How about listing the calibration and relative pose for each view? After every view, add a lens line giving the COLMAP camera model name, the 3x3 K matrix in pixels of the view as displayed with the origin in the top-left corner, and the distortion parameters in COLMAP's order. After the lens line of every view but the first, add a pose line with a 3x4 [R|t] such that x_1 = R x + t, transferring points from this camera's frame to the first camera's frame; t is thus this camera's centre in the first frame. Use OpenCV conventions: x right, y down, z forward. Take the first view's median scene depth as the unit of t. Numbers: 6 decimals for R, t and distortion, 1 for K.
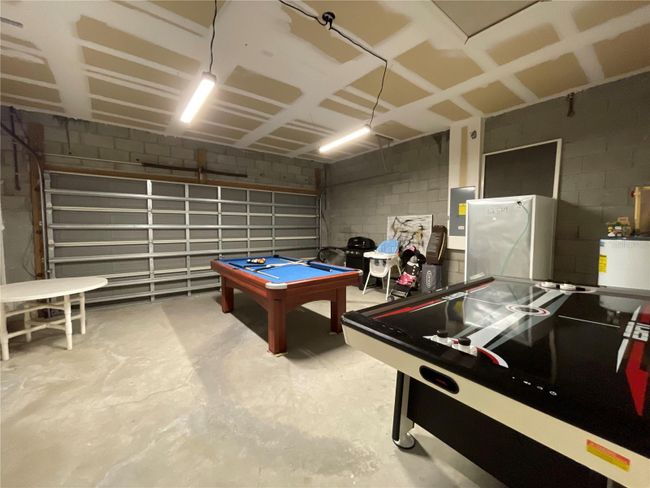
lens RADIAL K [[263.9, 0, 323.7], [0, 263.9, 243.3], [0, 0, 1]] dist [0.002015, -0.001397]
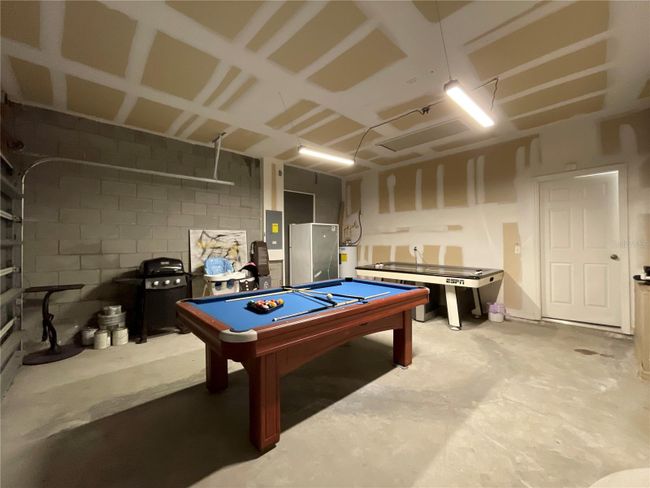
lens RADIAL K [[263.9, 0, 323.1], [0, 263.9, 241.9], [0, 0, 1]] dist [0.002015, -0.001397]
pose [[-0.083024, 0.007617, 0.996518, -0.901657], [0.078971, 0.996876, -0.001040, -0.052163], [-0.993414, 0.078609, -0.083366, 1.065922]]
